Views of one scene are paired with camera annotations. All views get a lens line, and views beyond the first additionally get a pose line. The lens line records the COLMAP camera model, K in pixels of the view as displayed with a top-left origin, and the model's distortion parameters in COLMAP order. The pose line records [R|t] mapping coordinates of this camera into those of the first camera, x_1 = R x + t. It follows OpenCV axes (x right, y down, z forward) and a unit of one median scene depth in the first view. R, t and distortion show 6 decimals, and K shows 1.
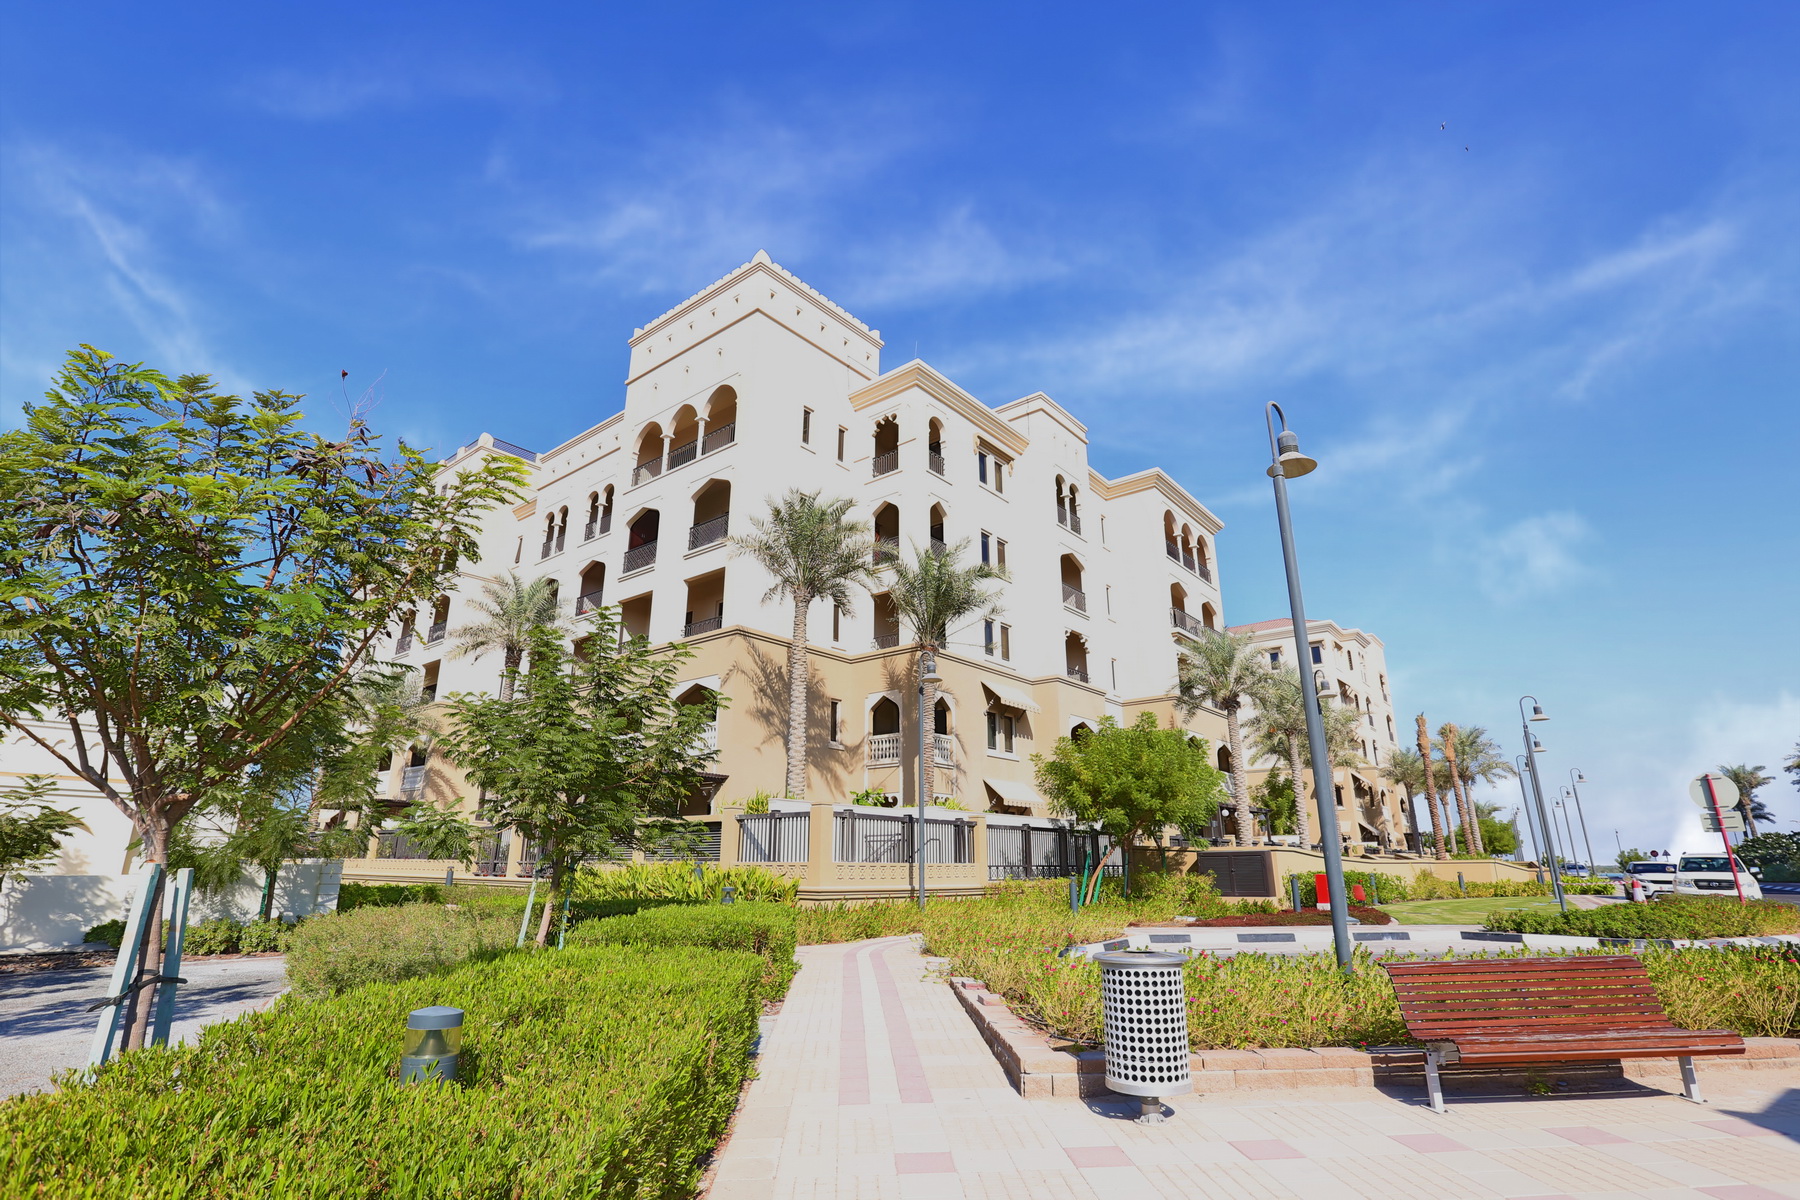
lens RADIAL K [[883.8, 0, 872.2], [0, 883.8, 578.8], [0, 0, 1]] dist [-0.056126, 0.017626]
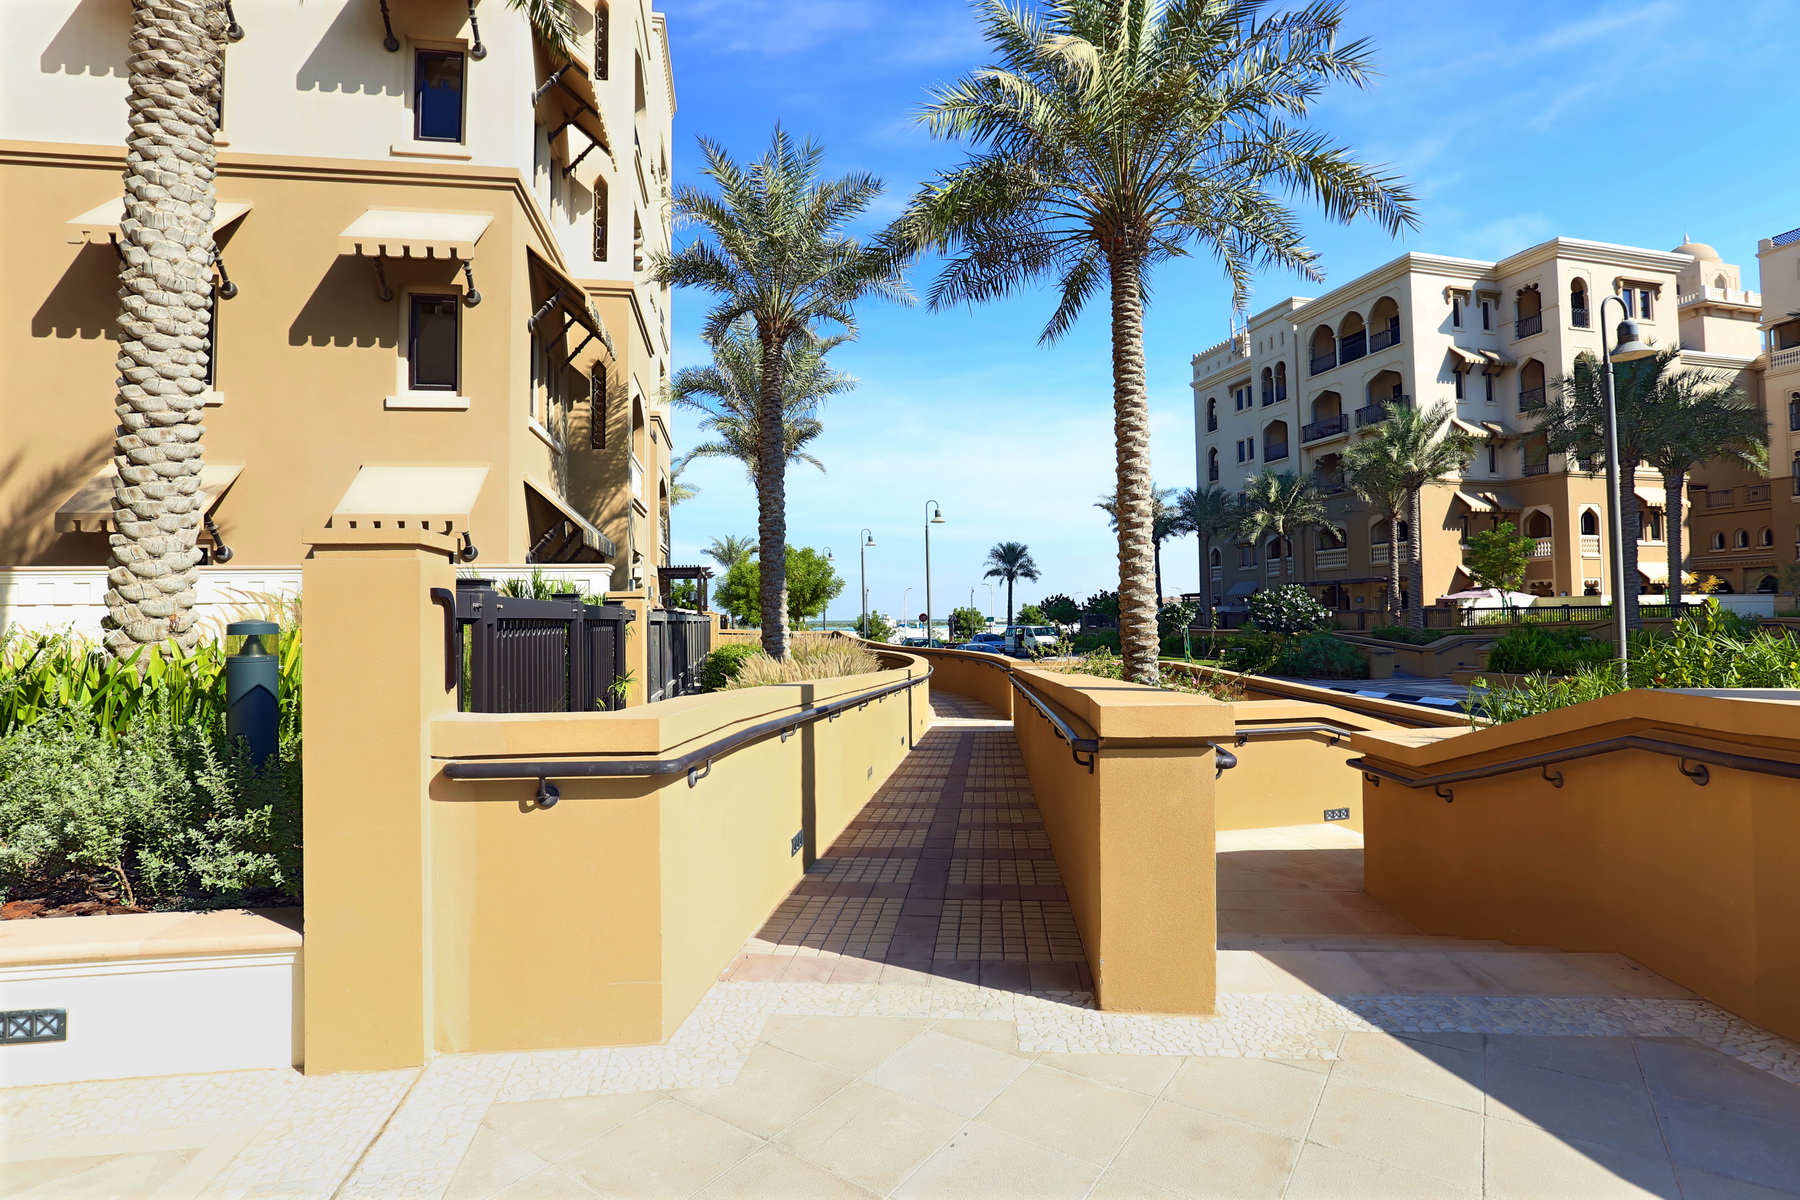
lens RADIAL K [[883.8, 0, 872.2], [0, 883.8, 578.8], [0, 0, 1]] dist [-0.056126, 0.017626]
pose [[0.684829, 0.020030, 0.728428, 0.496144], [-0.215040, 0.960661, 0.175753, 0.265189], [-0.696252, -0.277002, 0.662196, 0.847076]]
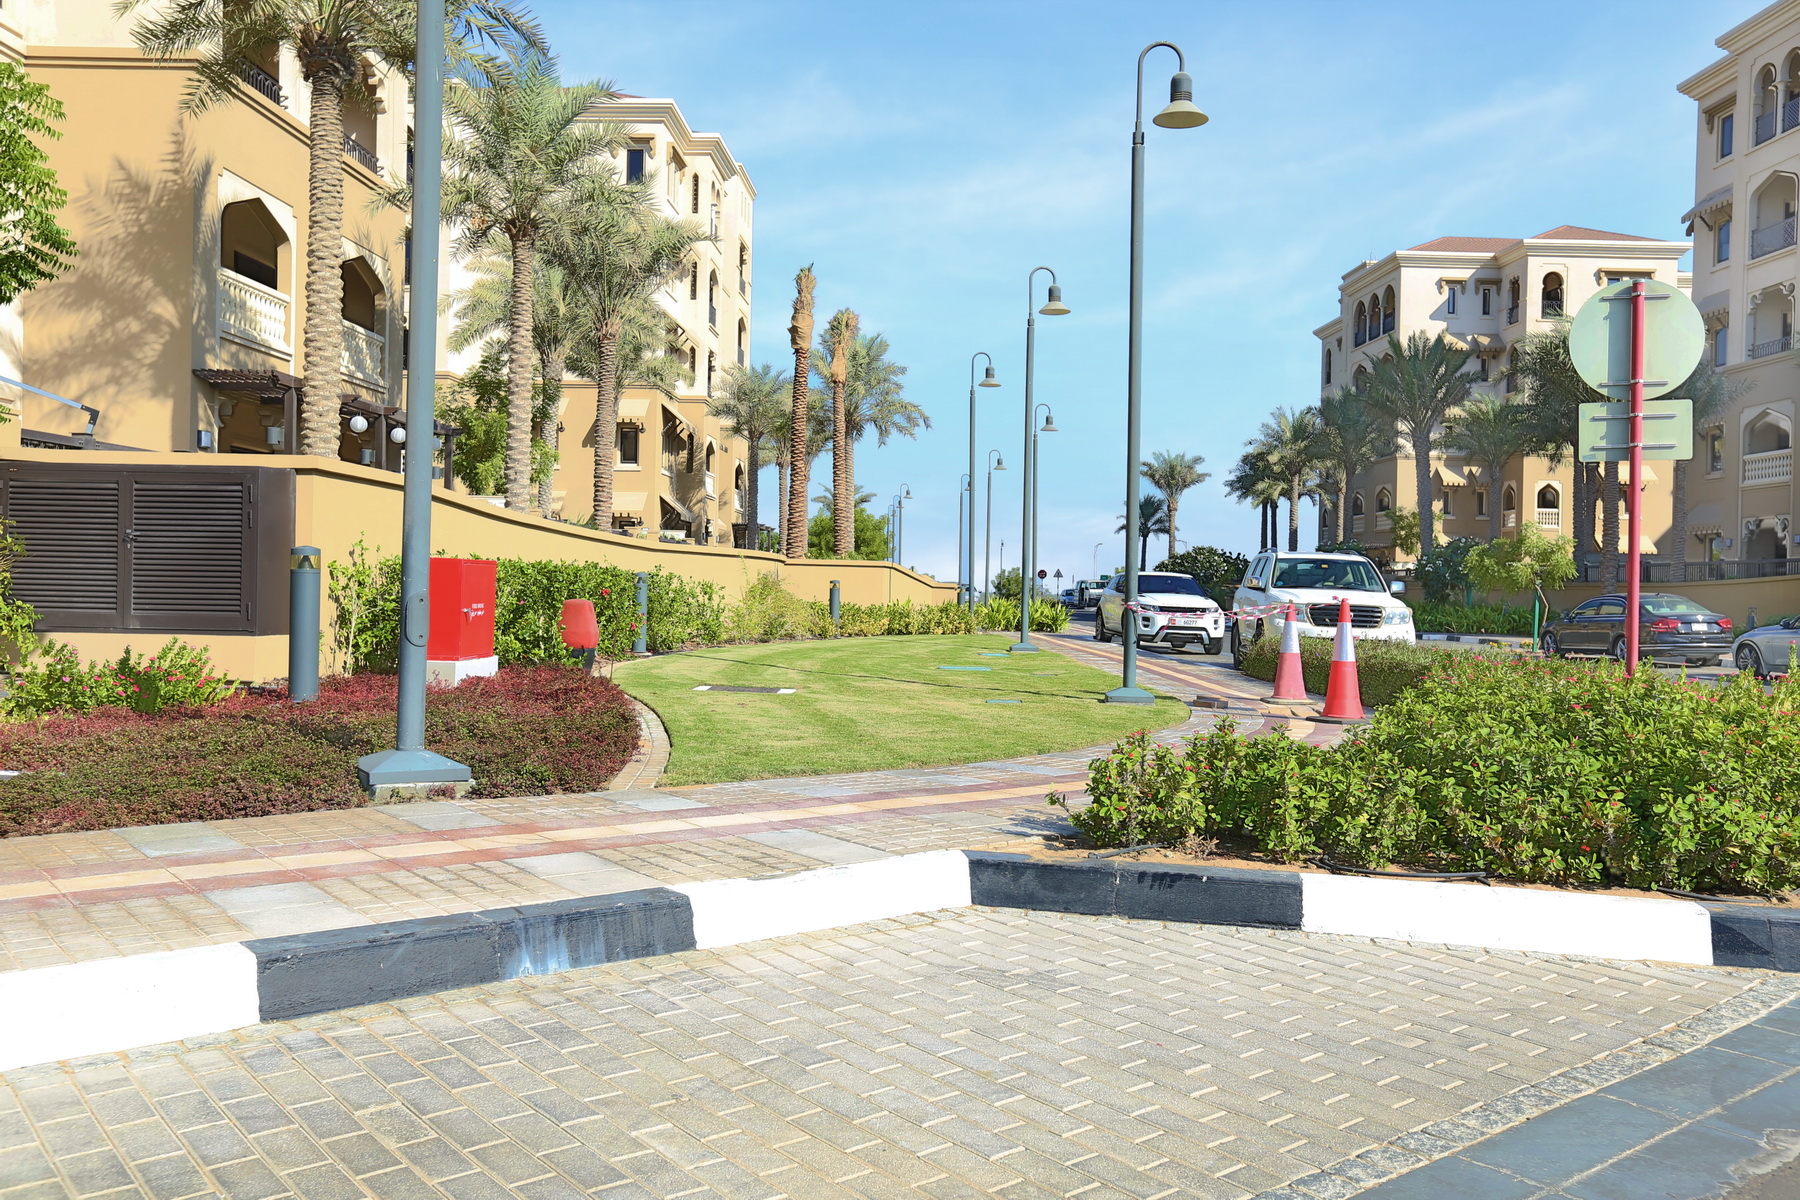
lens RADIAL K [[1475.8, 0, 895.9], [0, 1475.8, 572.2], [0, 0, 1]] dist [0.003332, 0.001476]
pose [[0.798594, 0.015710, 0.601666, 0.141020], [-0.201112, 0.949166, 0.242154, 0.082171], [-0.567276, -0.314385, 0.761157, 0.227826]]
